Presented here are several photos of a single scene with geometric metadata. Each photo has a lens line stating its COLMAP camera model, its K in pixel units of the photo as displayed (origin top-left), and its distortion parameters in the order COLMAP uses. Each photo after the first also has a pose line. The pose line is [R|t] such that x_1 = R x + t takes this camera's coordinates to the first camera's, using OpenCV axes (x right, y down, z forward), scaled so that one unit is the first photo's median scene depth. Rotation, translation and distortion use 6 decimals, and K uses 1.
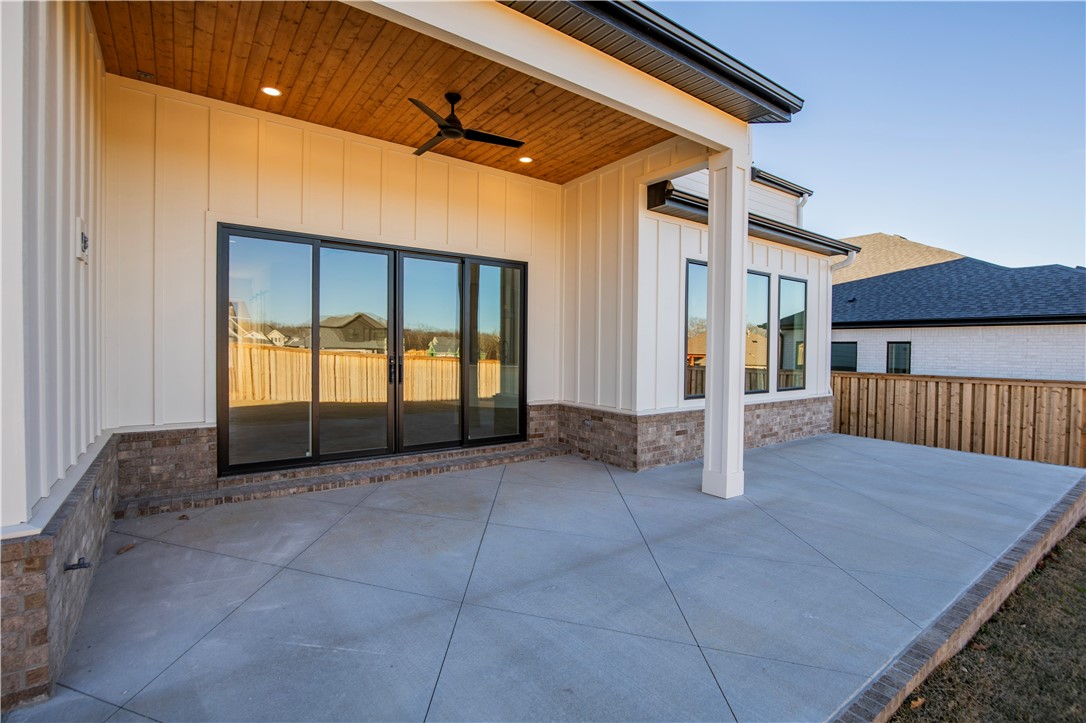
lens RADIAL K [[517.2, 0, 548.4], [0, 517.2, 368.8], [0, 0, 1]] dist [-0.033739, 0.000801]
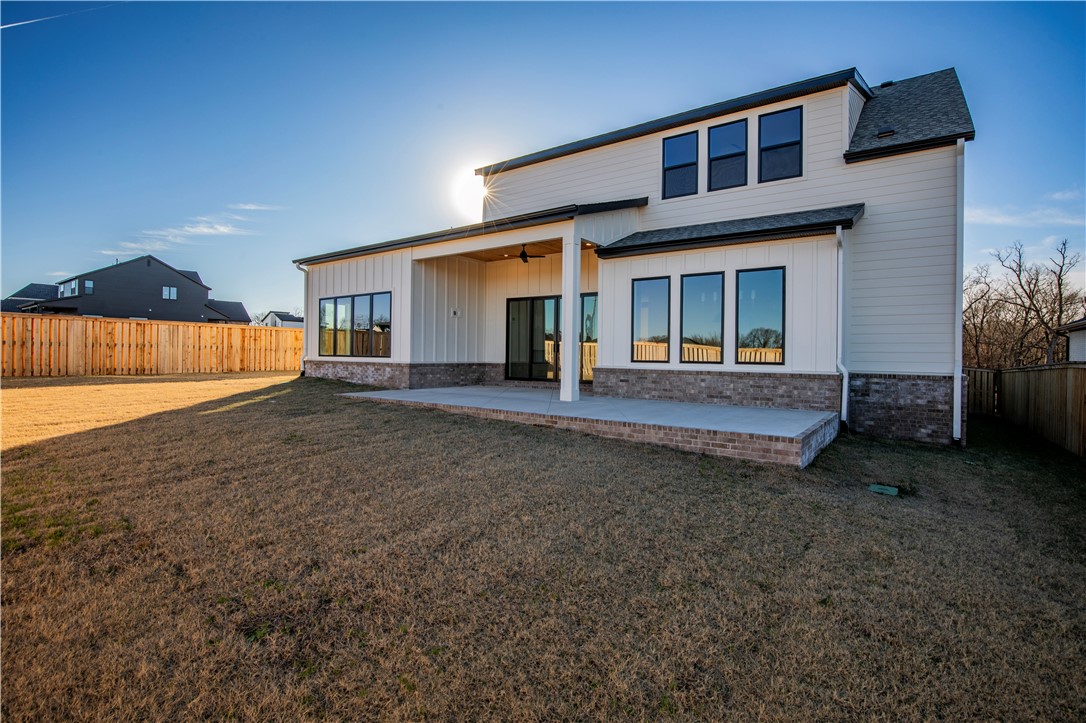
lens RADIAL K [[517.2, 0, 548.4], [0, 517.2, 368.8], [0, 0, 1]] dist [-0.033739, 0.000801]
pose [[0.306638, 0.026651, -0.951453, 1.607958], [-0.041887, 0.999017, 0.014484, 0.060212], [0.950904, 0.035412, 0.307453, 0.192275]]
